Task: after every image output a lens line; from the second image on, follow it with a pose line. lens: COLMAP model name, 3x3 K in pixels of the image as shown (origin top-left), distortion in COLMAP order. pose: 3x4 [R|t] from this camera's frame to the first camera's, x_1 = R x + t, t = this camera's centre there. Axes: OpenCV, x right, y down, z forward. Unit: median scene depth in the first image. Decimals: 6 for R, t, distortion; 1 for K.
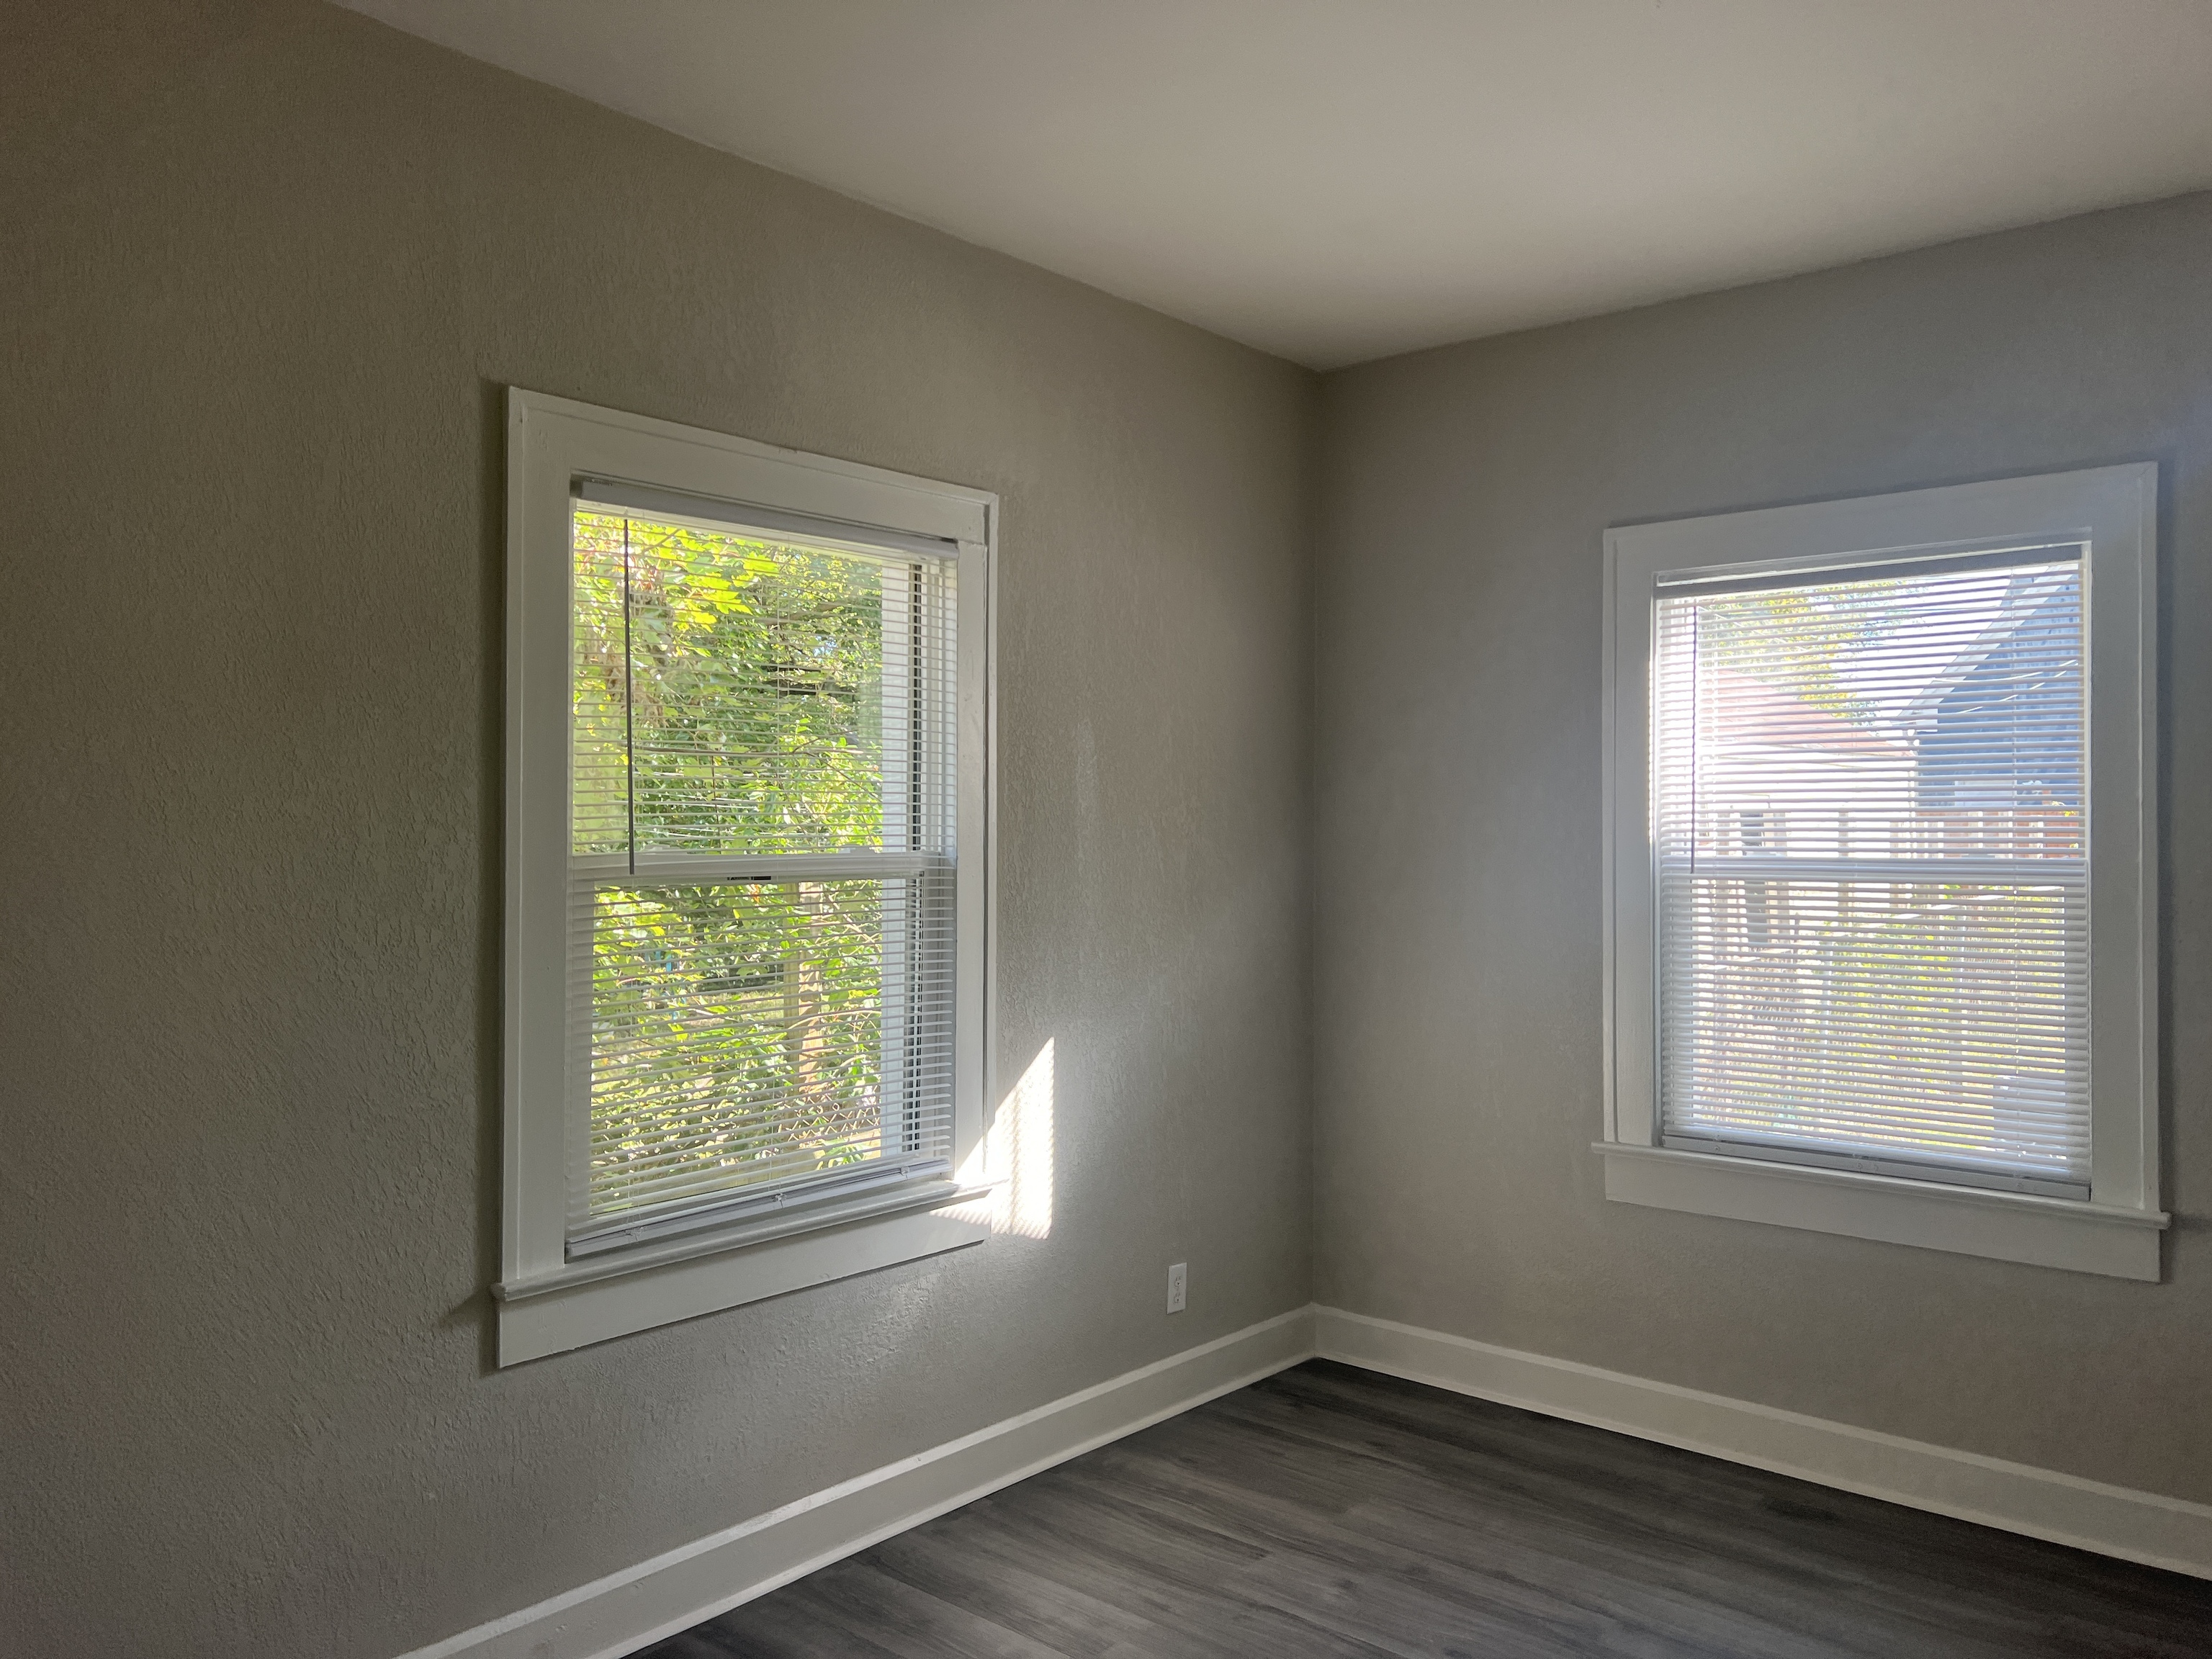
lens RADIAL K [[1652.4, 0, 1107.8], [0, 1652.4, 803.7], [0, 0, 1]] dist [0.057702, -0.066676]
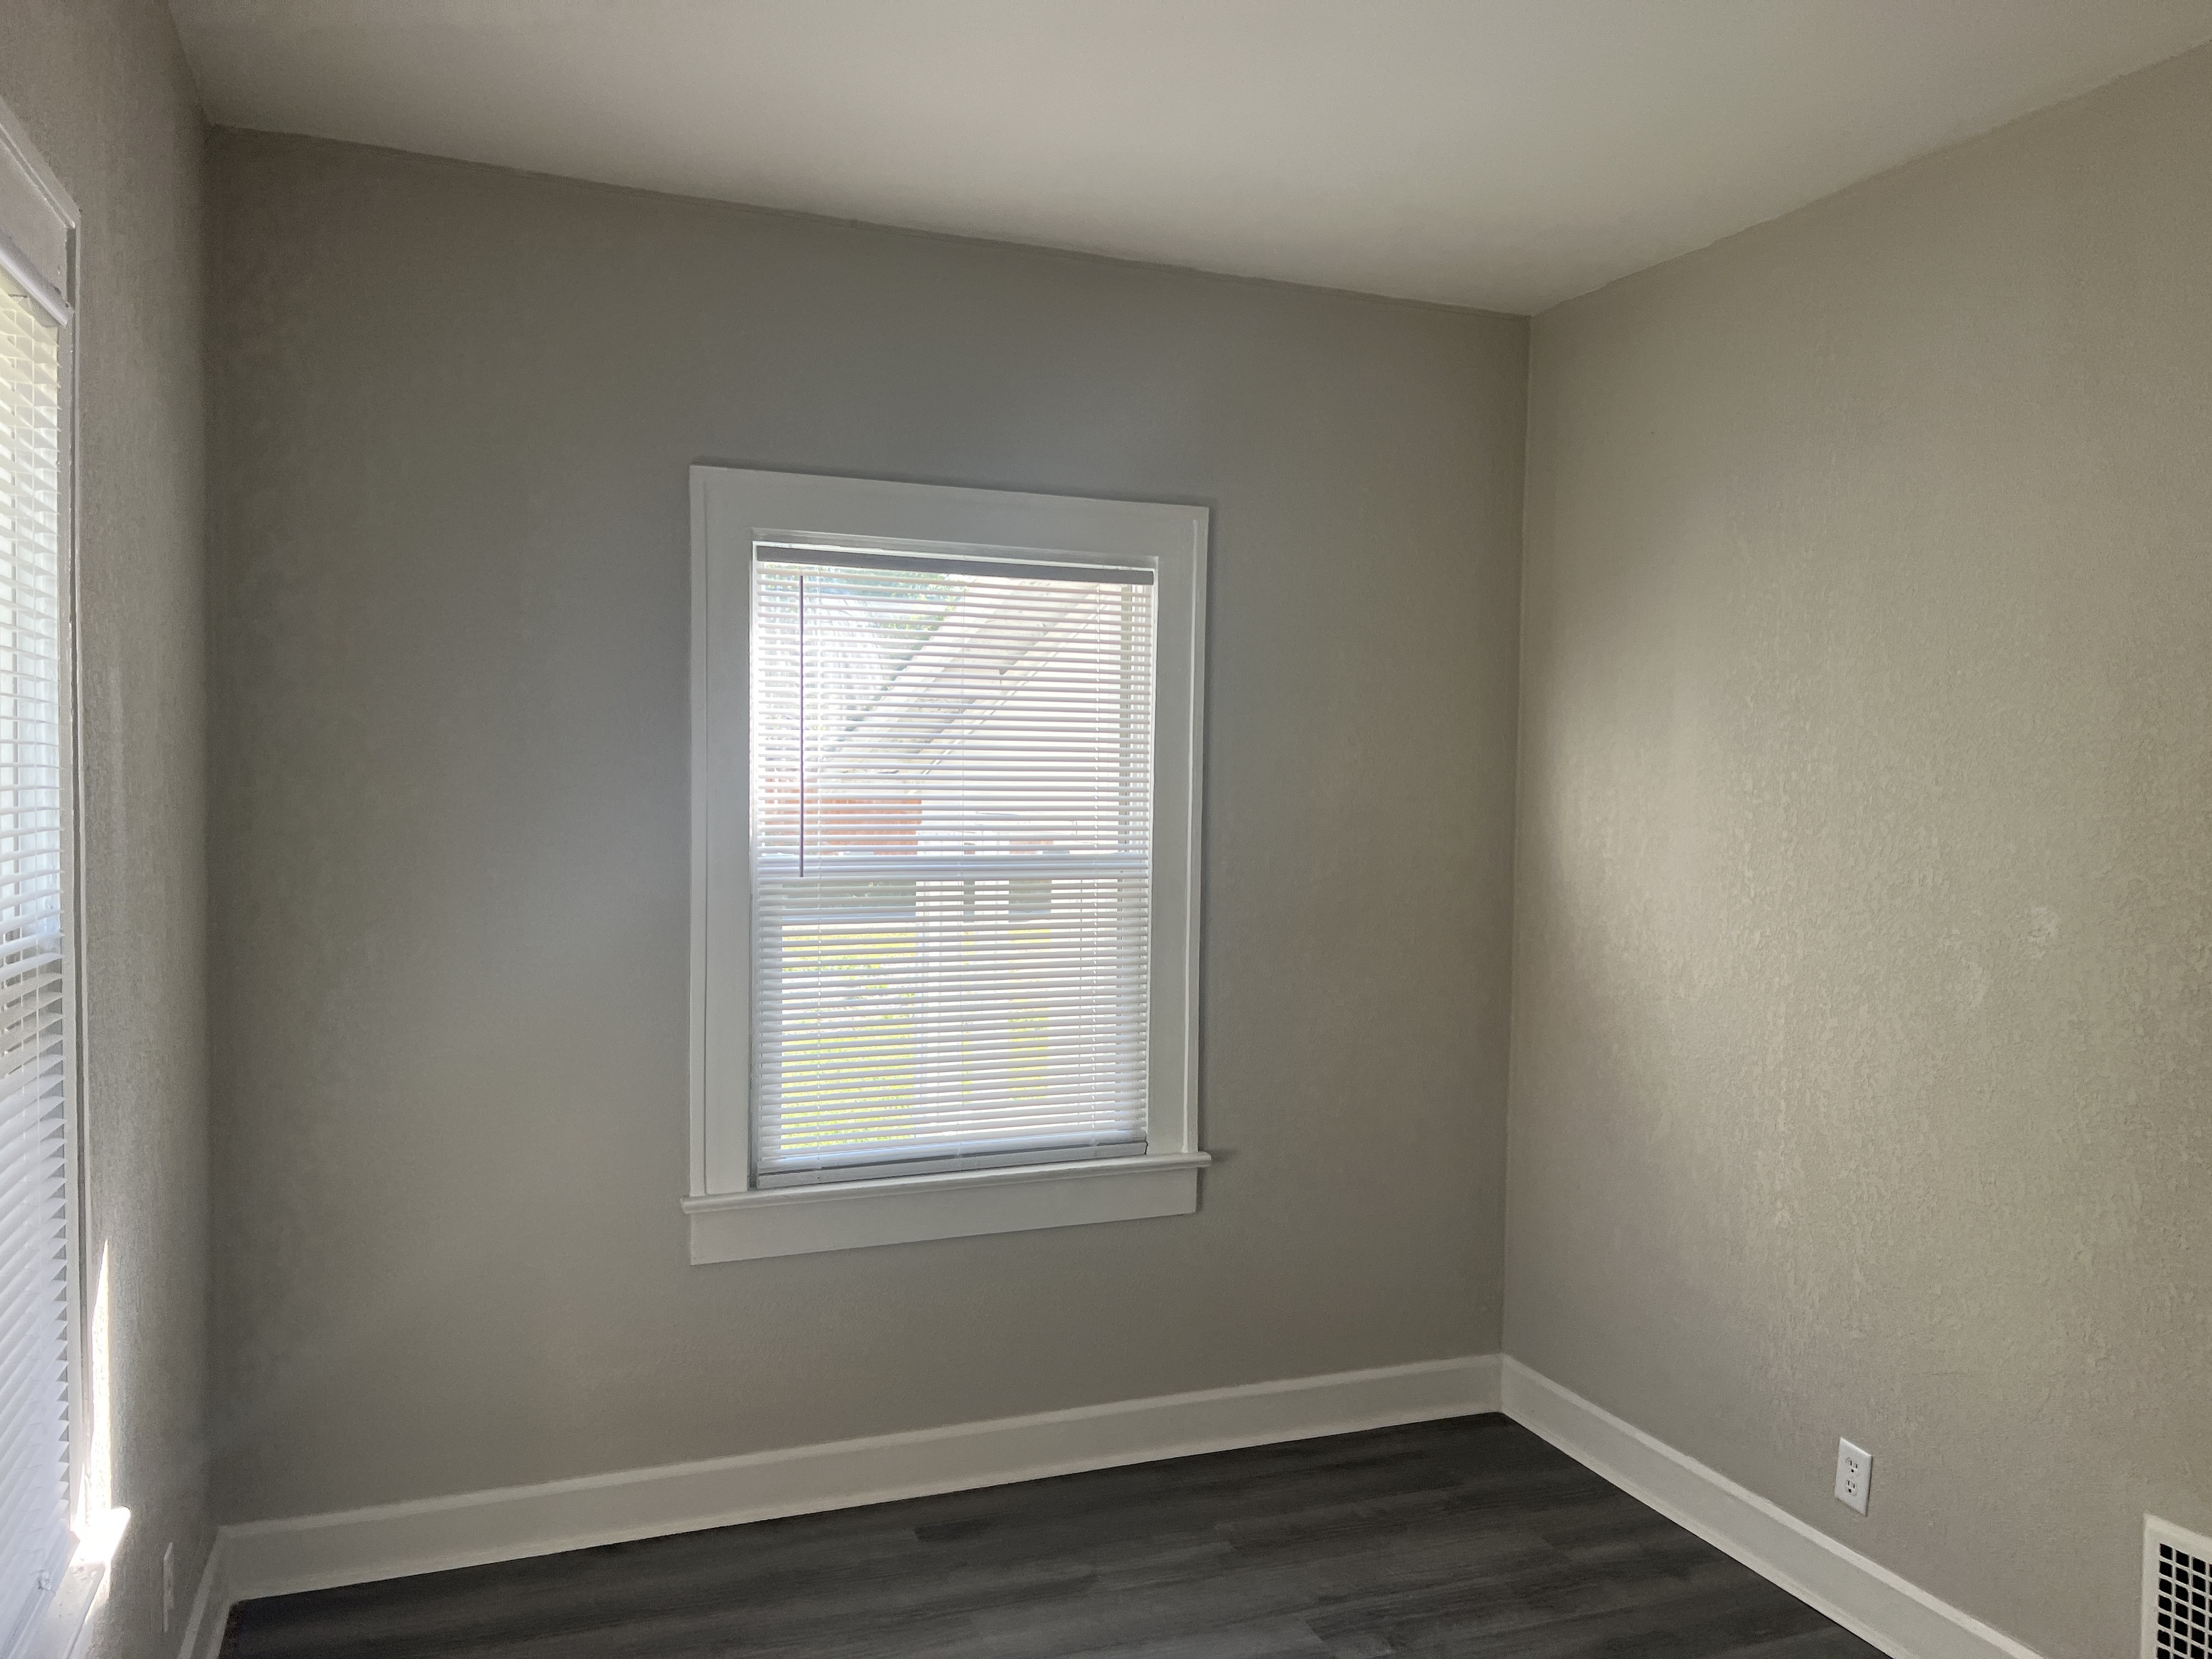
lens RADIAL K [[1652.4, 0, 1104.1], [0, 1652.4, 841.2], [0, 0, 1]] dist [0.057702, -0.066676]
pose [[0.466936, -0.026560, 0.883892, -0.389099], [-0.023892, 0.998805, 0.042634, -0.020839], [-0.883968, -0.041026, 0.465744, 0.481645]]
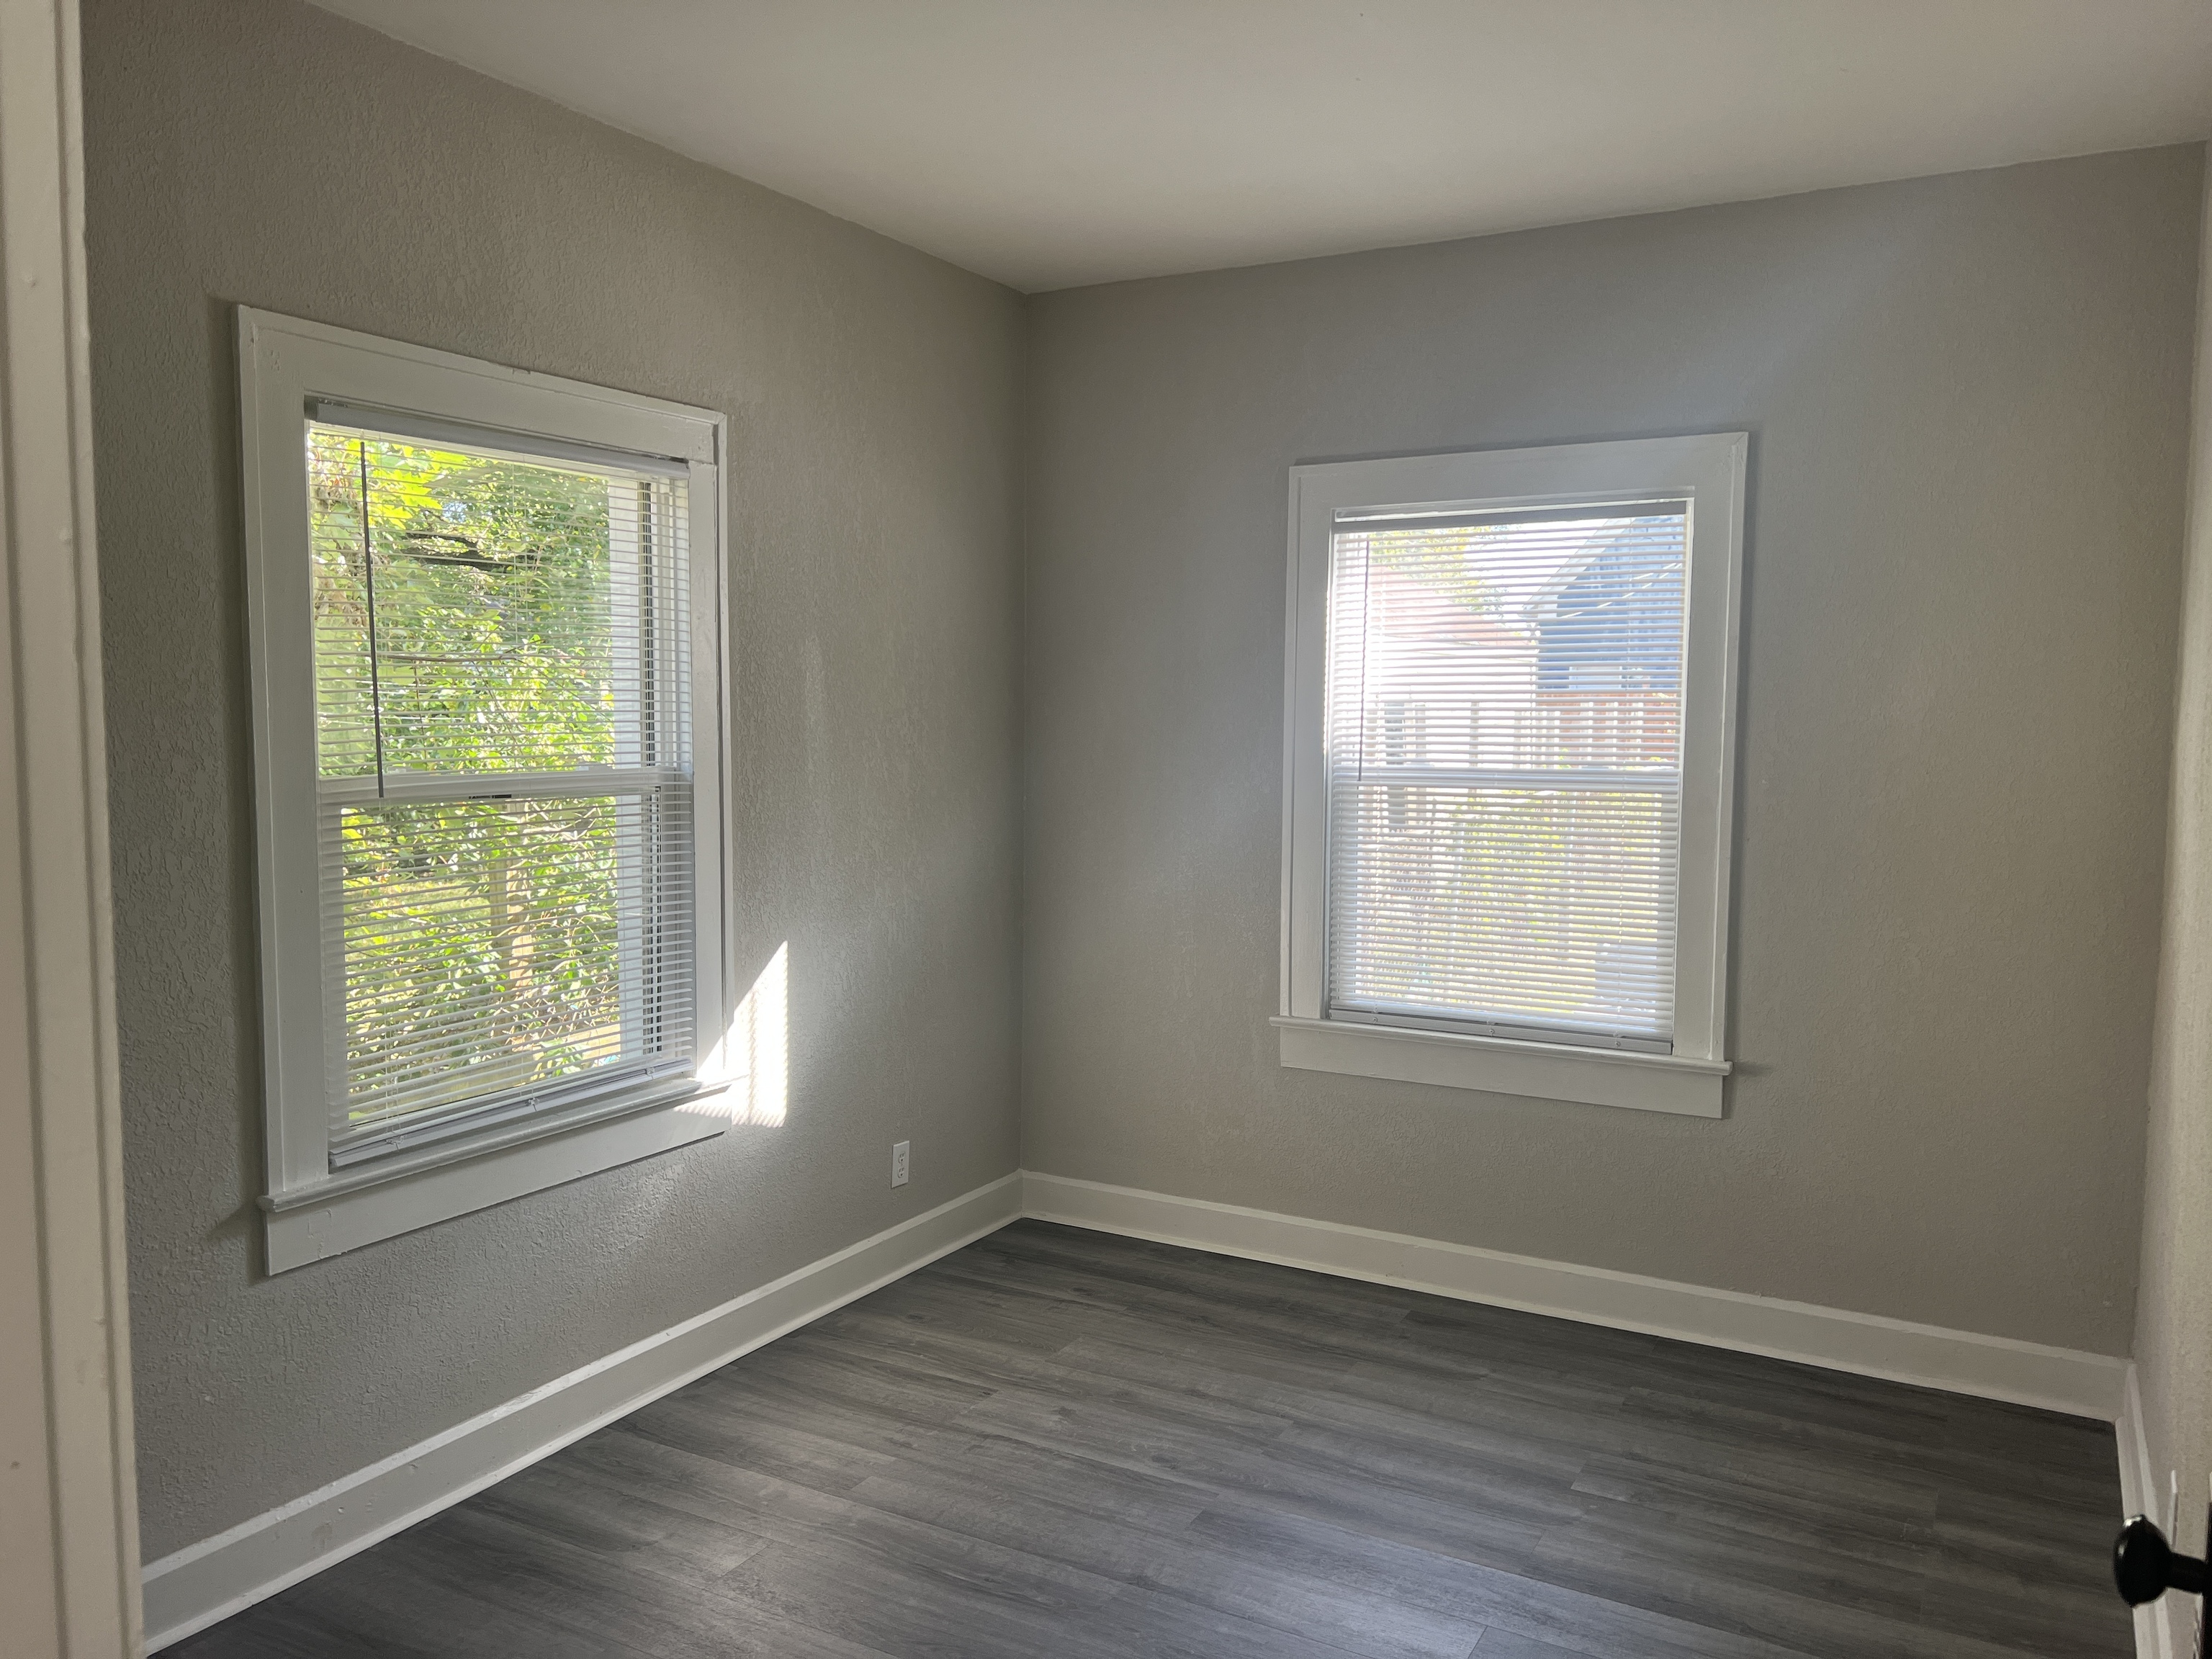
lens RADIAL K [[1652.4, 0, 1102.1], [0, 1652.4, 832.4], [0, 0, 1]] dist [0.057702, -0.066676]
pose [[0.980496, -0.011899, 0.196177, -0.045055], [-0.005951, 0.995911, 0.090148, -0.025588], [-0.196447, -0.089557, 0.976416, -0.070668]]
